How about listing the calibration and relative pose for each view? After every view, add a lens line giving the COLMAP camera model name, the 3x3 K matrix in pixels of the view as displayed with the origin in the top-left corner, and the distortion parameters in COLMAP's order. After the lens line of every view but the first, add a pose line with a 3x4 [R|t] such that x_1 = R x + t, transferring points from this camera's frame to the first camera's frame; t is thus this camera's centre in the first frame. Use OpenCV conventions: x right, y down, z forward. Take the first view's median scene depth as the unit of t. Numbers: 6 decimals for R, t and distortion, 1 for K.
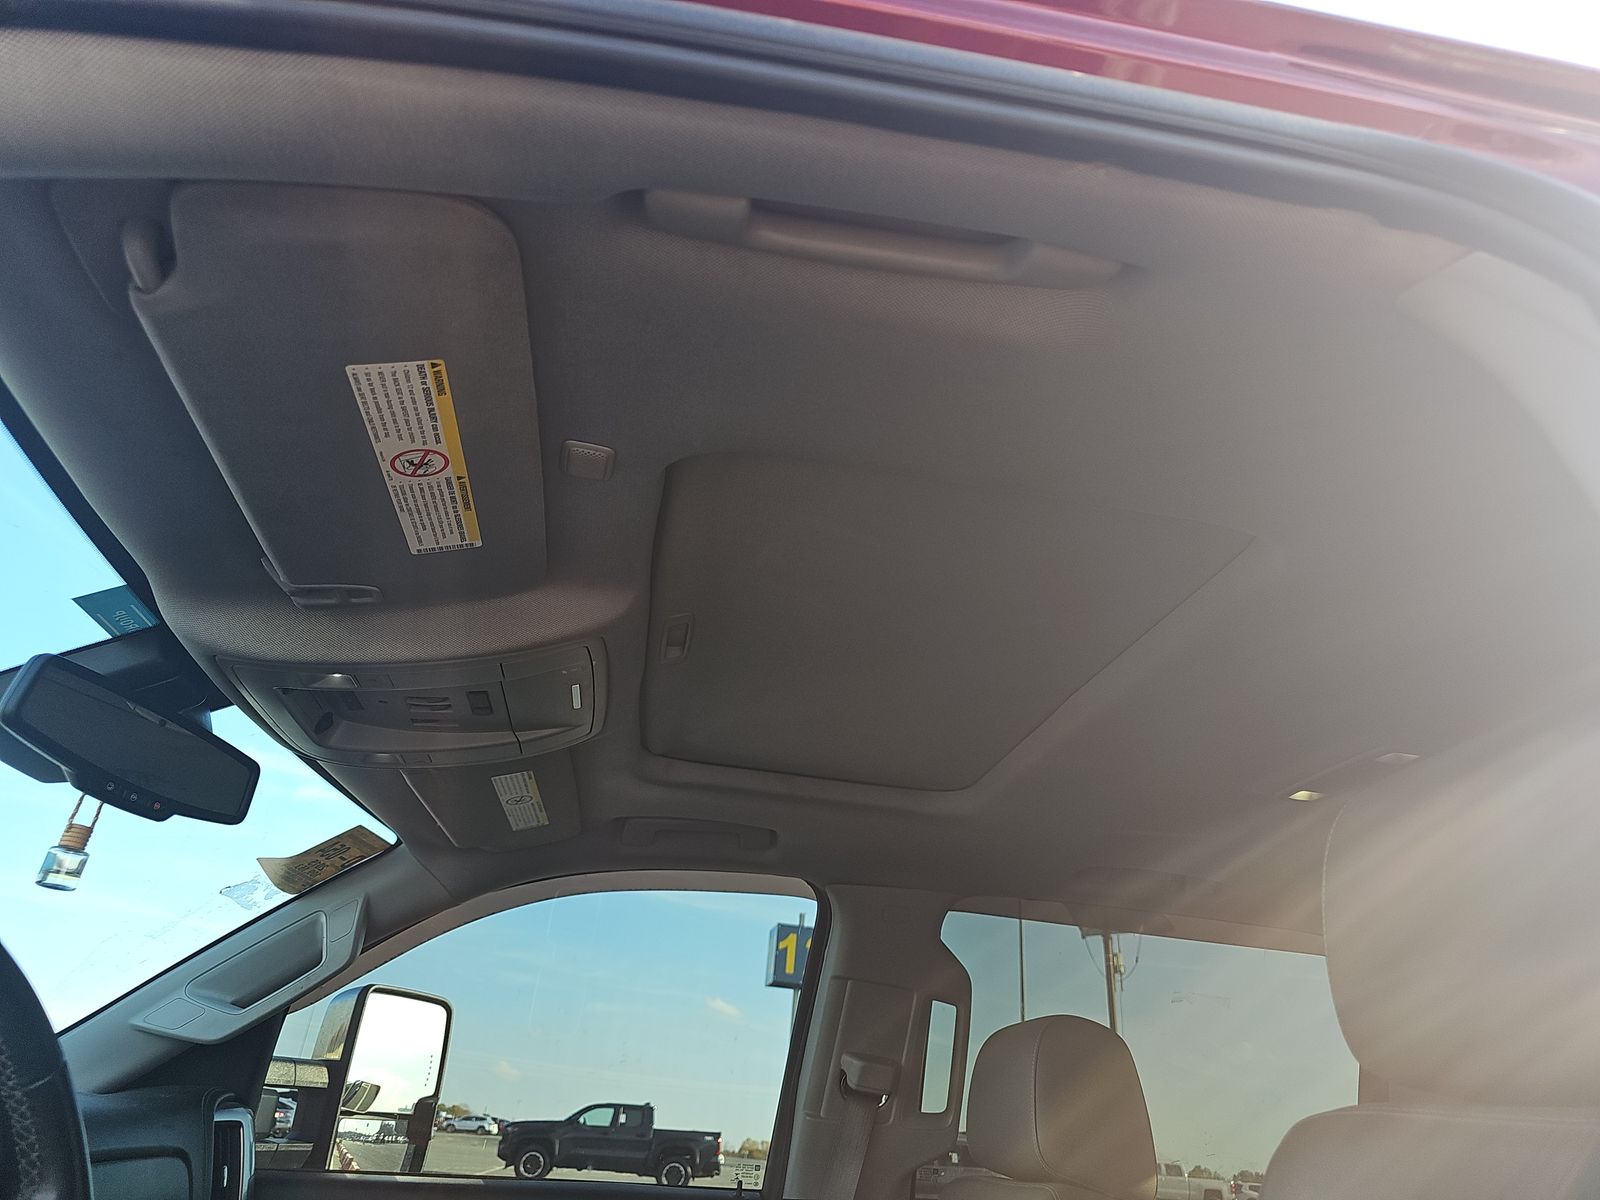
lens RADIAL K [[1059.9, 0, 800.0], [0, 1059.9, 600.0], [0, 0, 1]] dist [0.021794, -0.001083]
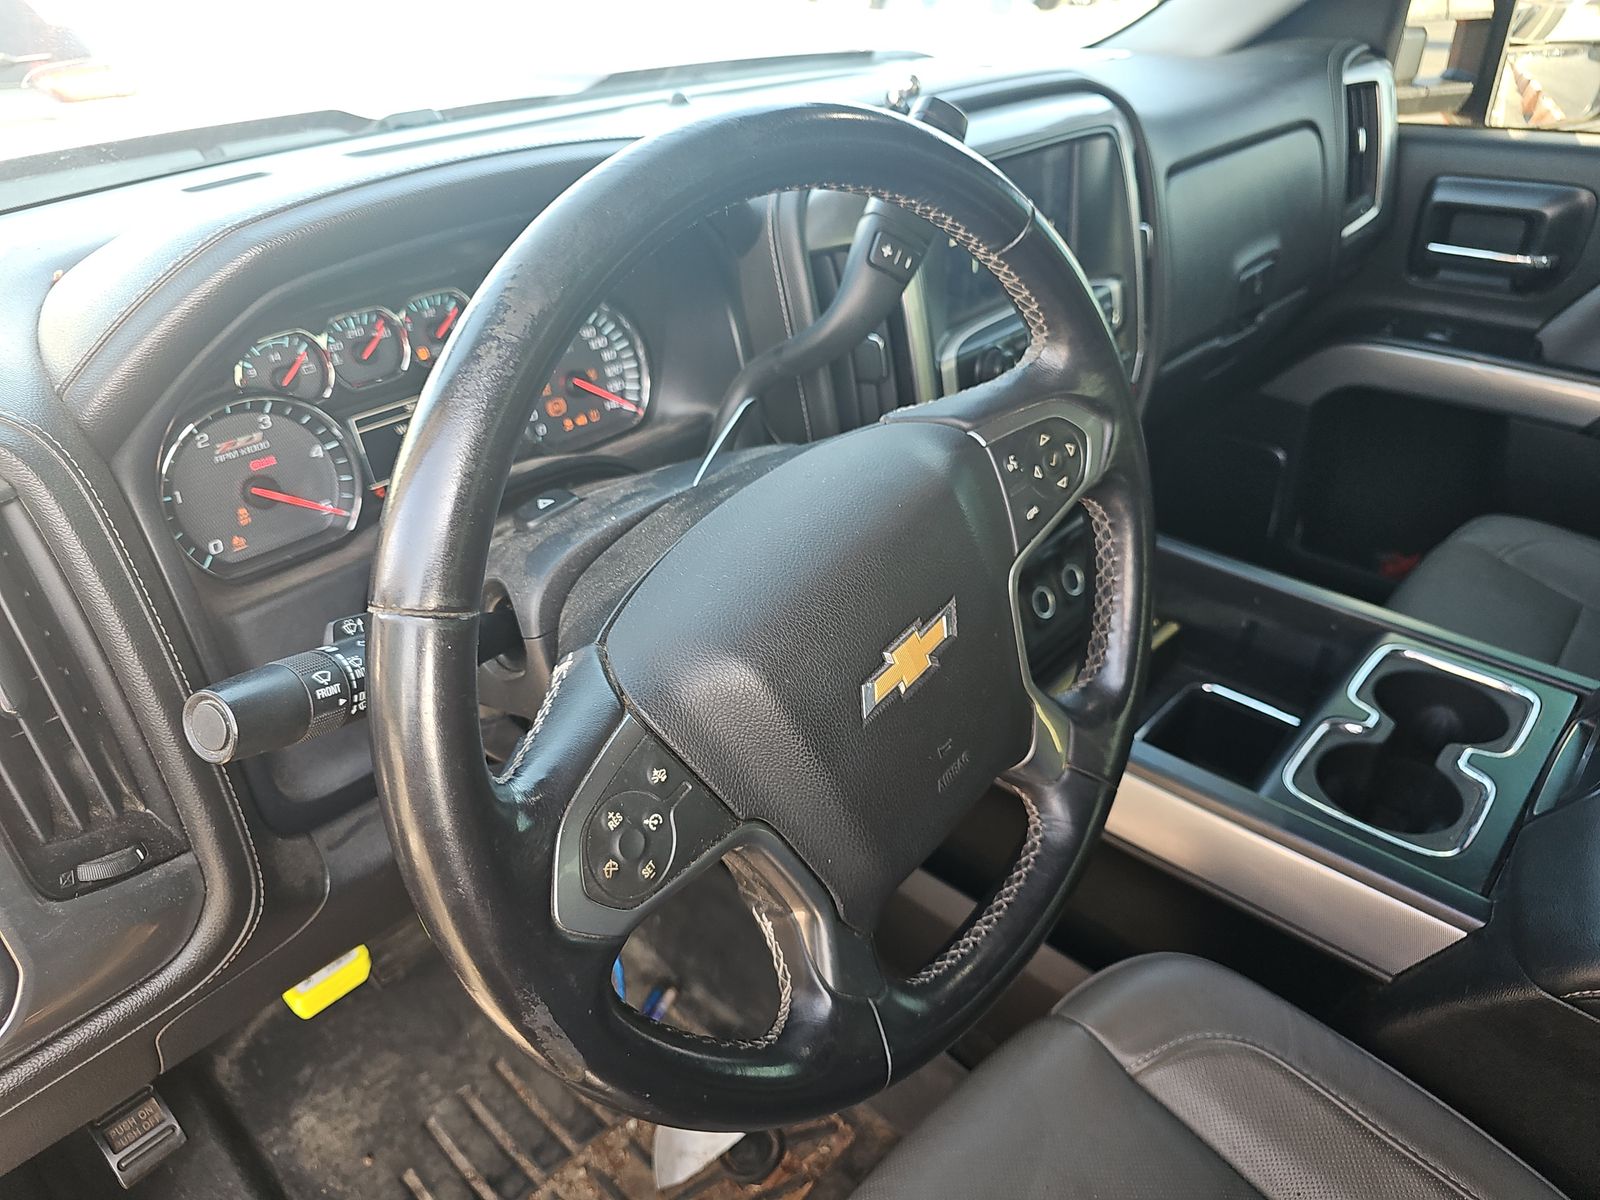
lens RADIAL K [[1071.3, 0, 792.0], [0, 1071.3, 558.2], [0, 0, 1]] dist [0.004924, 0.001300]
pose [[0.607871, 0.328223, -0.723023, -0.048864], [0.411797, 0.648232, 0.640483, -0.010576], [0.678908, -0.687070, 0.258880, 0.167978]]
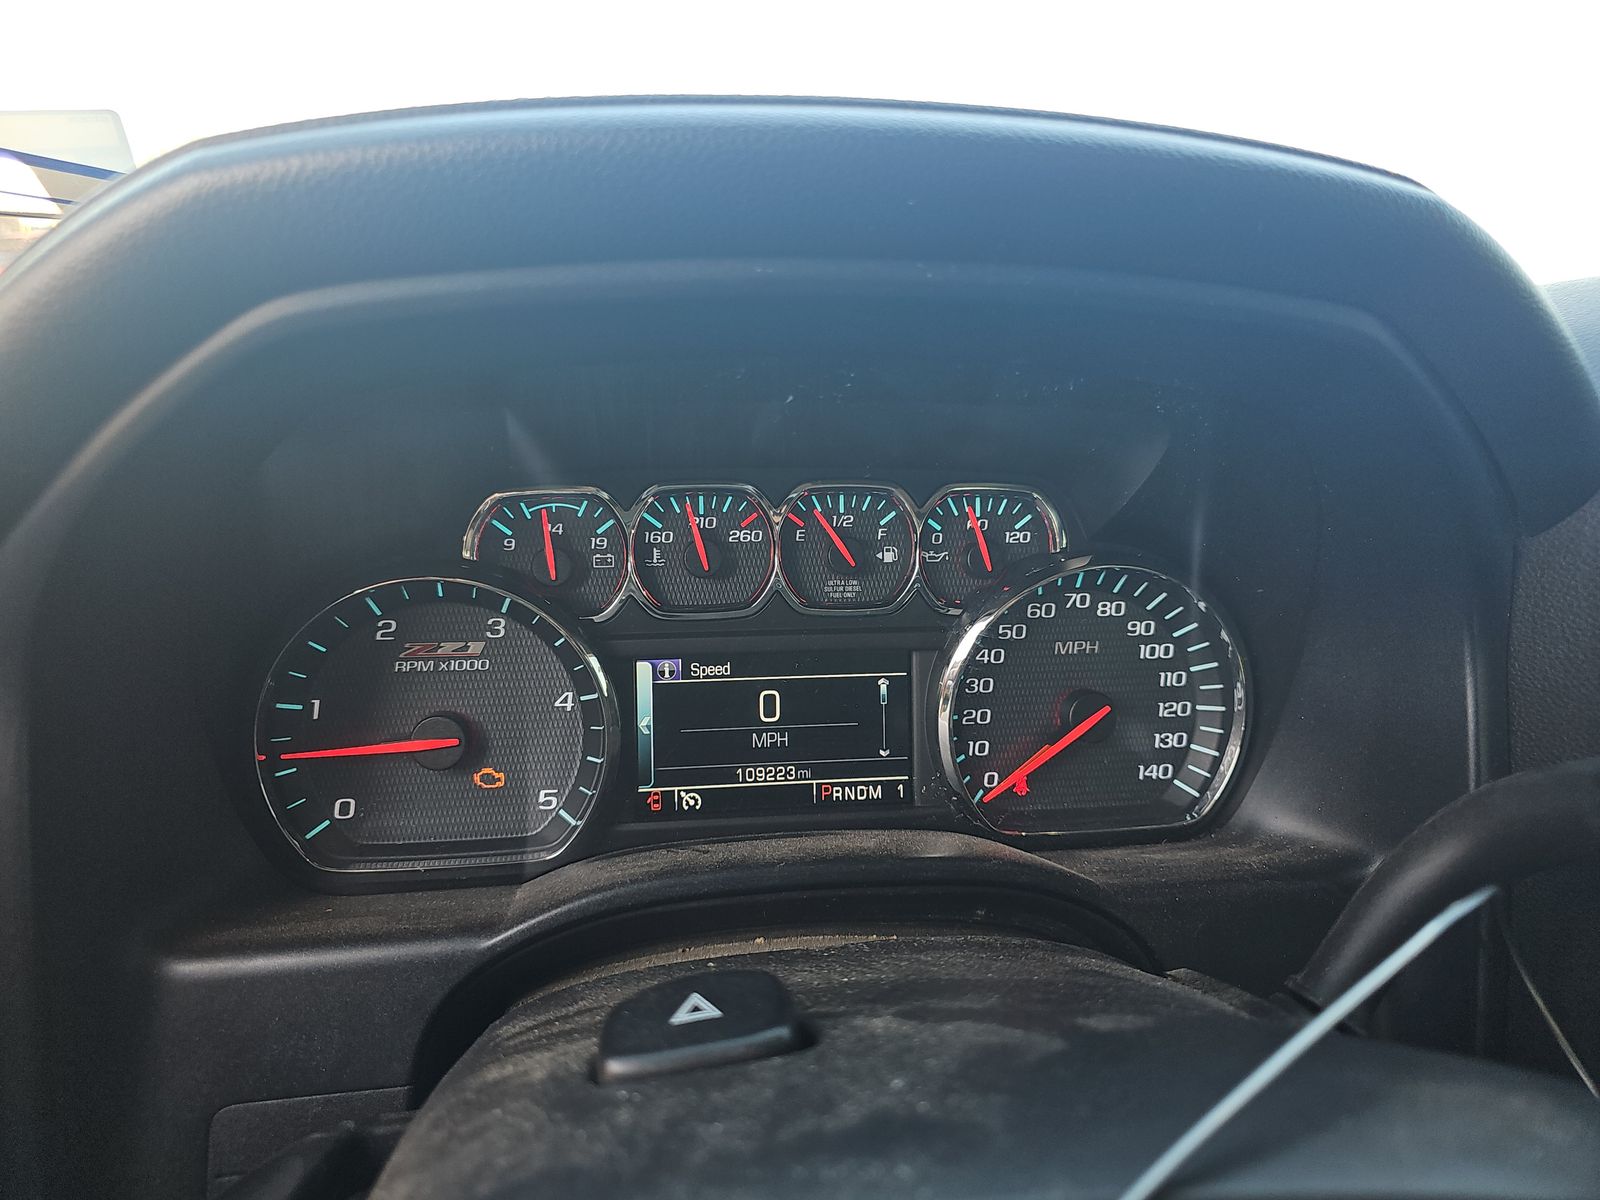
lens RADIAL K [[1059.9, 0, 800.0], [0, 1059.9, 600.0], [0, 0, 1]] dist [0.021794, -0.001083]
pose [[-0.004168, 0.212717, -0.977105, -0.234046], [0.430291, 0.882410, 0.190267, 0.100788], [0.902681, -0.419647, -0.095208, 0.249533]]
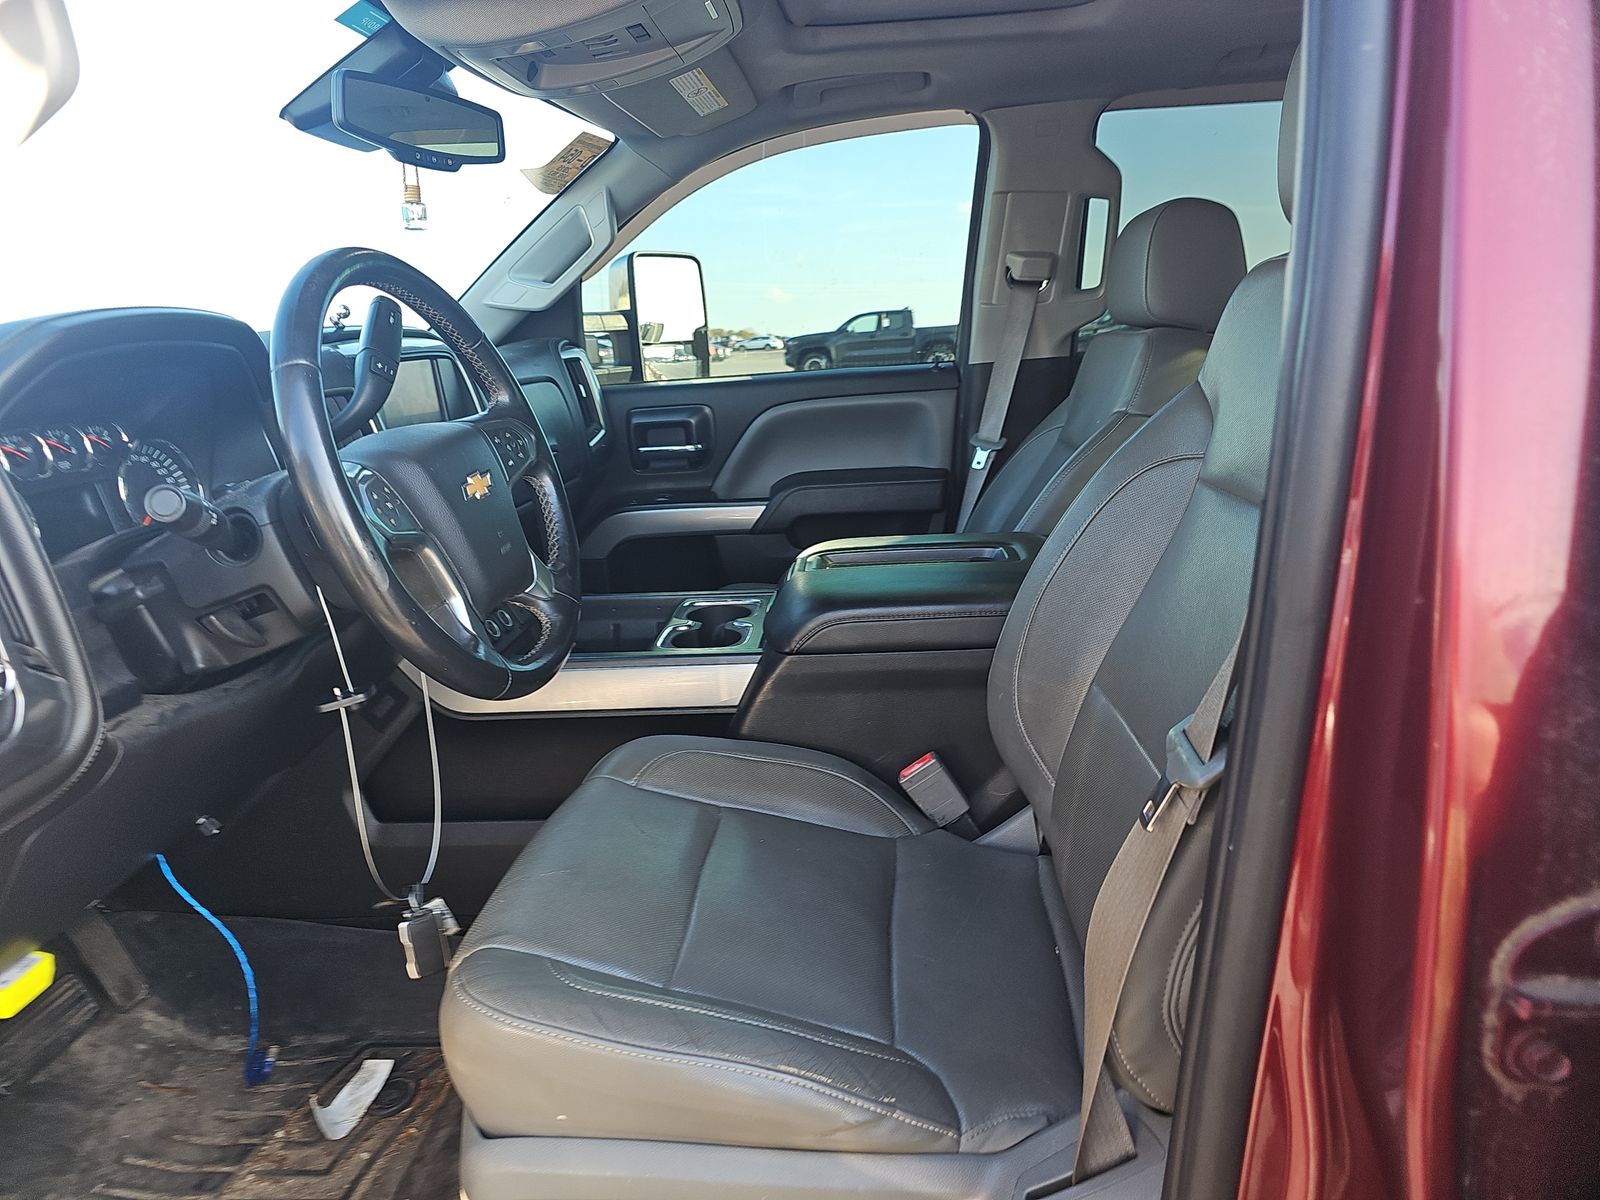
lens RADIAL K [[1059.9, 0, 800.0], [0, 1059.9, 600.0], [0, 0, 1]] dist [0.021794, -0.001083]
pose [[0.965740, -0.057921, -0.252964, 0.093999], [0.209160, 0.750737, 0.626614, -0.088365], [0.153615, -0.658057, 0.737132, -0.194401]]
